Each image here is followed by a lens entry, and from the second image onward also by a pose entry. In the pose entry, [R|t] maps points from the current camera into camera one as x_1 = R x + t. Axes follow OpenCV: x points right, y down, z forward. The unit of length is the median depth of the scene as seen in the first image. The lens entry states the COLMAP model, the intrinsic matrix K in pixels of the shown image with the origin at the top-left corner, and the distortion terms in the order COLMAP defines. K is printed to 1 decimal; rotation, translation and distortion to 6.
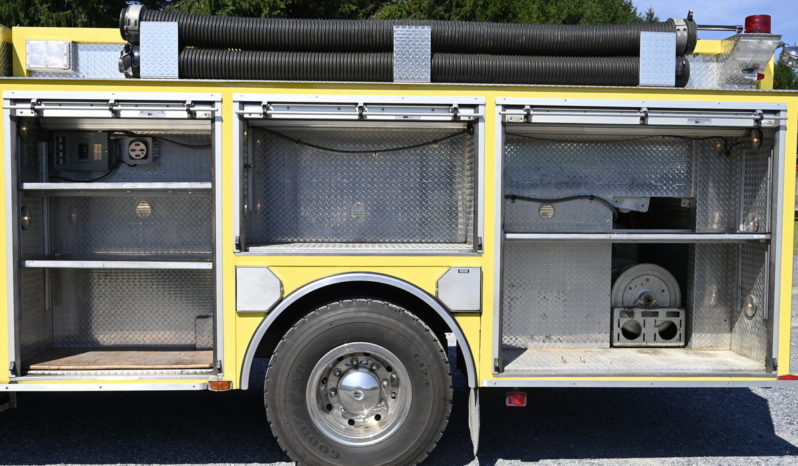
lens RADIAL K [[789.9, 0, 397.3], [0, 789.9, 218.1], [0, 0, 1]] dist [0.001758, 0.000000]
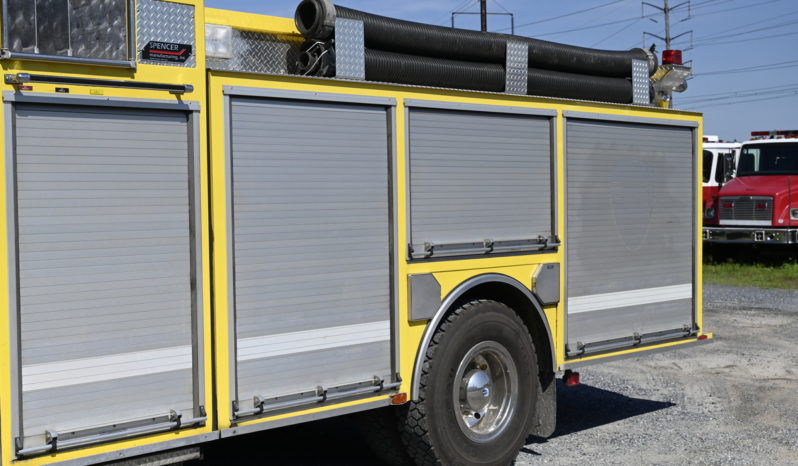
lens RADIAL K [[1181.2, 0, 398.2], [0, 1181.2, 234.7], [0, 0, 1]] dist [0.029376, 0.000000]
pose [[0.729022, -0.038874, 0.683385, -1.197851], [0.041346, 0.999064, 0.012724, -0.007692], [-0.683240, 0.018979, 0.729947, -0.060719]]
